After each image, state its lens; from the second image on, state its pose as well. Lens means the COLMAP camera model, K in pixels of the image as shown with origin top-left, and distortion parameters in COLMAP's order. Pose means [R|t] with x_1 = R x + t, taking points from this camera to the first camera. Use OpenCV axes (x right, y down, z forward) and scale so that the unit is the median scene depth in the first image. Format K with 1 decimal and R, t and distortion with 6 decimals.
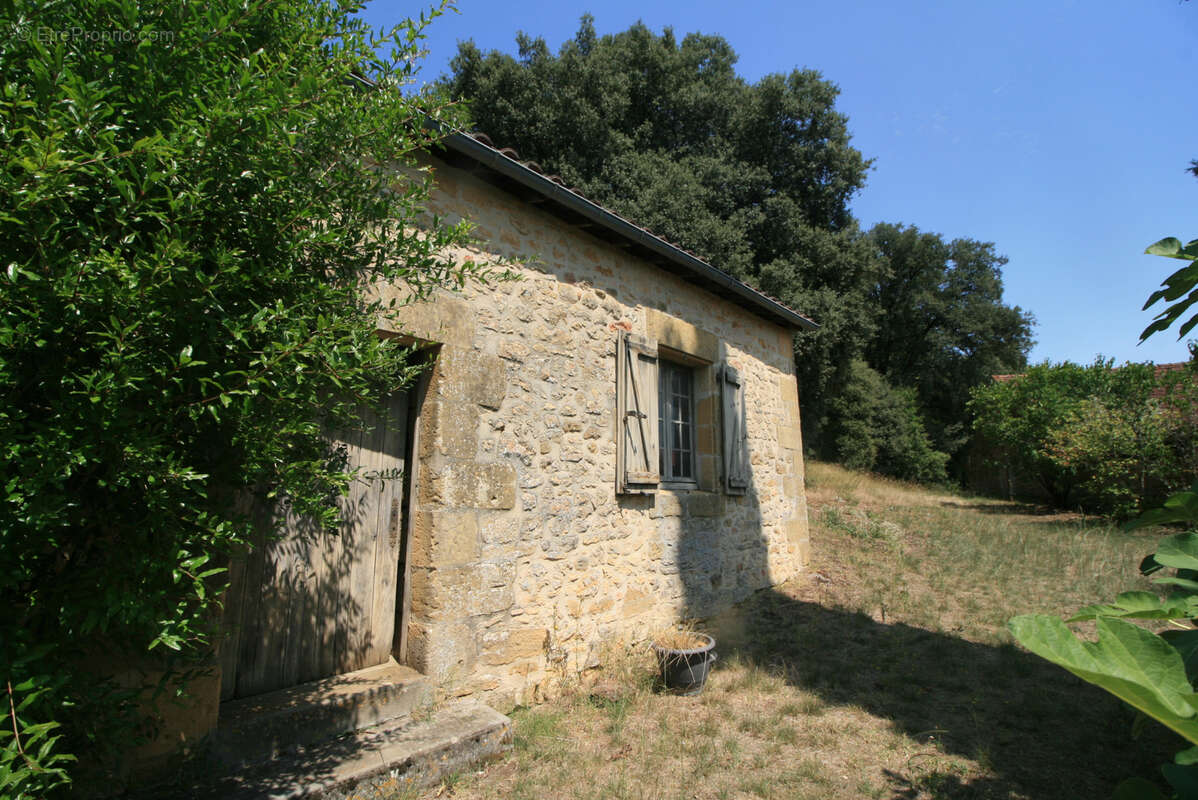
lens RADIAL K [[544.3, 0, 595.8], [0, 544.3, 401.8], [0, 0, 1]] dist [-0.004172, -0.010387]
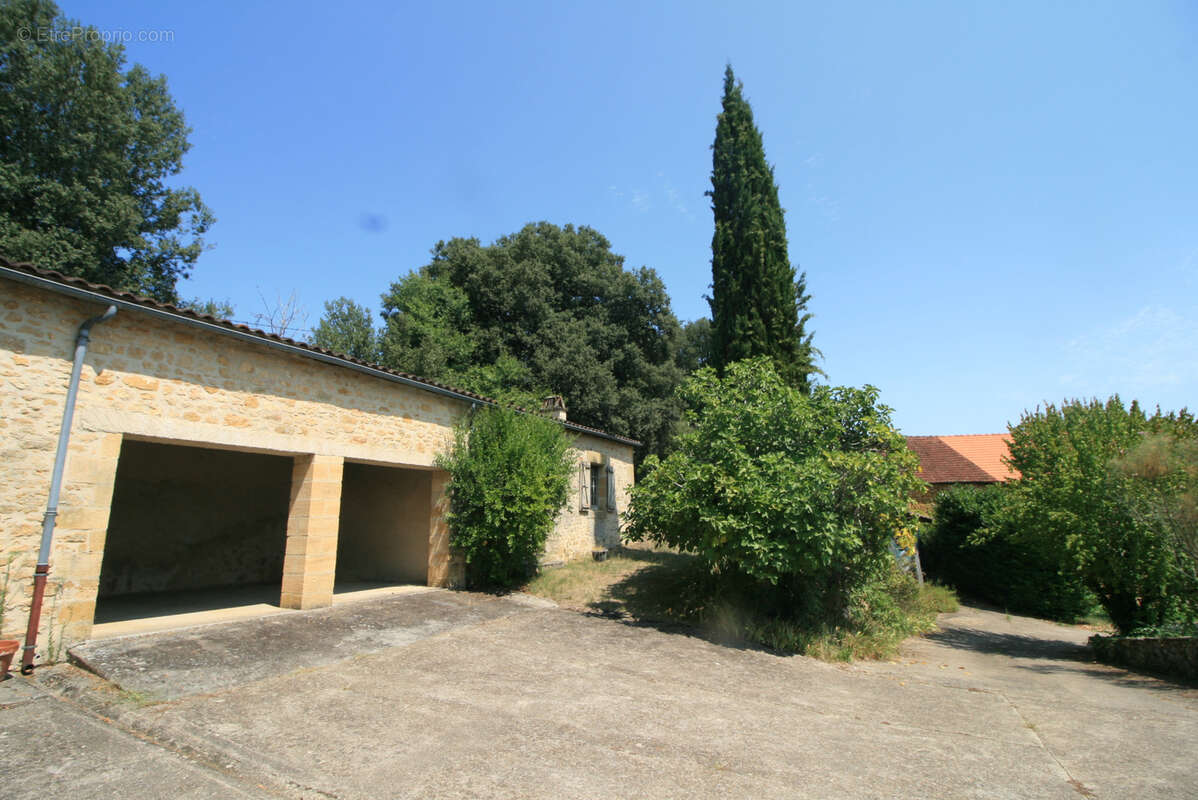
lens RADIAL K [[544.3, 0, 599.4], [0, 544.3, 404.2], [0, 0, 1]] dist [-0.004172, -0.010387]
pose [[0.963266, 0.046526, 0.264488, -0.537626], [-0.036763, 0.998452, -0.041745, -0.248478], [-0.266021, 0.030488, 0.963485, -1.617260]]
